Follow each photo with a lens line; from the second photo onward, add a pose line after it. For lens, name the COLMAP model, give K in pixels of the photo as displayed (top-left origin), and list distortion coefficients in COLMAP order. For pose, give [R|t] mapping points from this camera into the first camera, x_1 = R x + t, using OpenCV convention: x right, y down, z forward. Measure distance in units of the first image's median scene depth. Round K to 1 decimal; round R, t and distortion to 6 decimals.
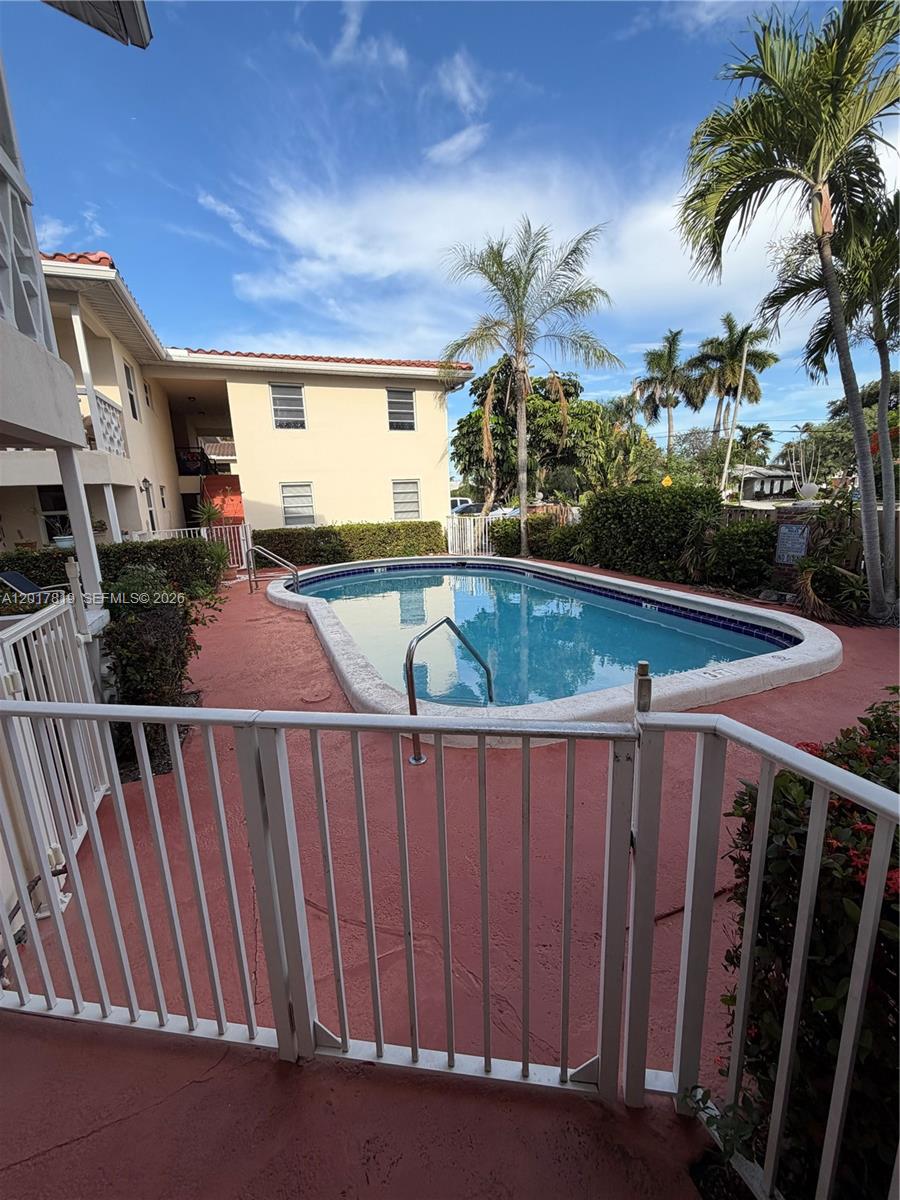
lens RADIAL K [[483.1, 0, 453.1], [0, 483.1, 598.7], [0, 0, 1]] dist [-0.010193, -0.000185]
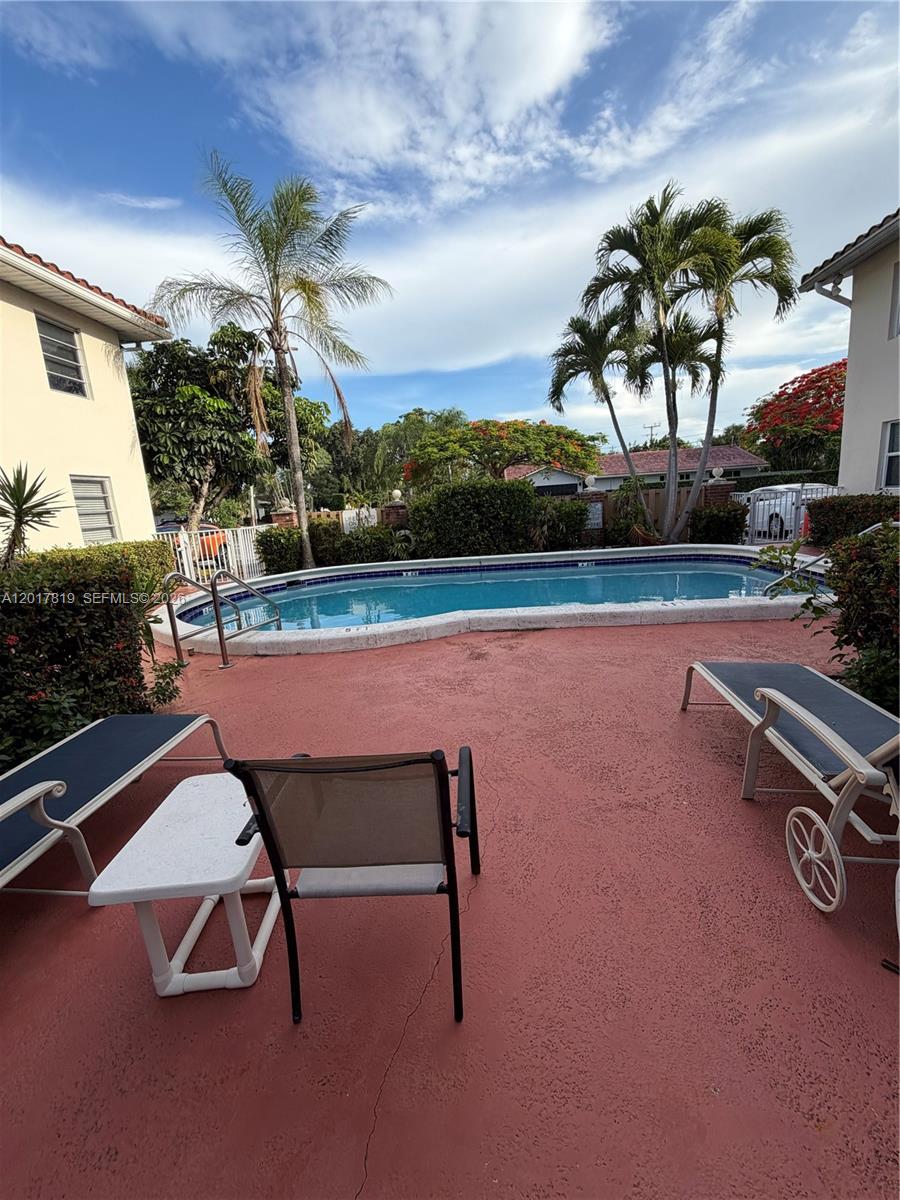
lens RADIAL K [[483.1, 0, 450.6], [0, 483.1, 598.3], [0, 0, 1]] dist [-0.010193, -0.000185]
pose [[0.499633, -0.181750, 0.846956, -0.458081], [0.235588, 0.969397, 0.069048, -0.038970], [-0.833586, 0.165034, 0.527161, 0.378252]]
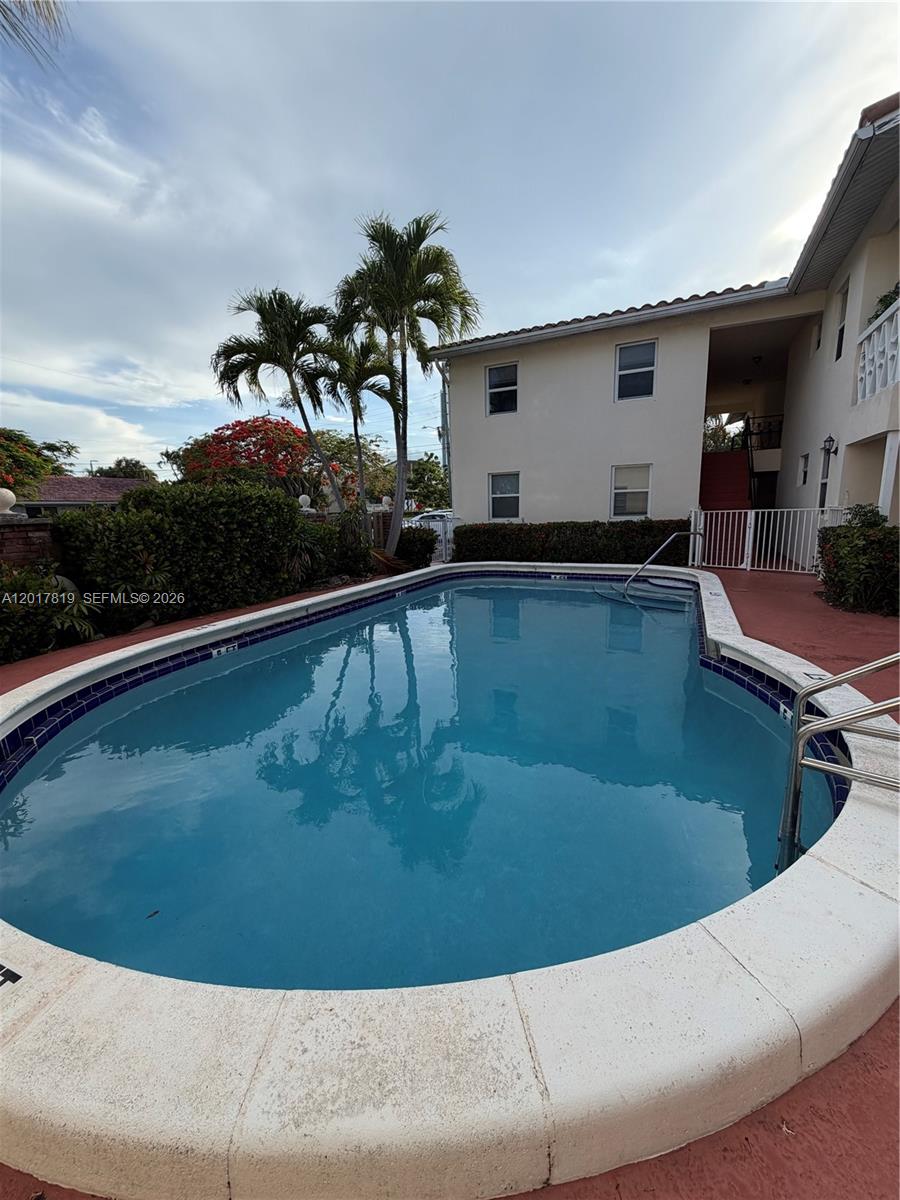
lens RADIAL K [[483.1, 0, 454.8], [0, 483.1, 598.2], [0, 0, 1]] dist [-0.010193, -0.000185]
pose [[-0.672229, -0.087051, 0.735208, -0.244618], [0.201262, 0.934177, 0.294630, -0.145792], [-0.712462, 0.346028, -0.610461, 0.883414]]
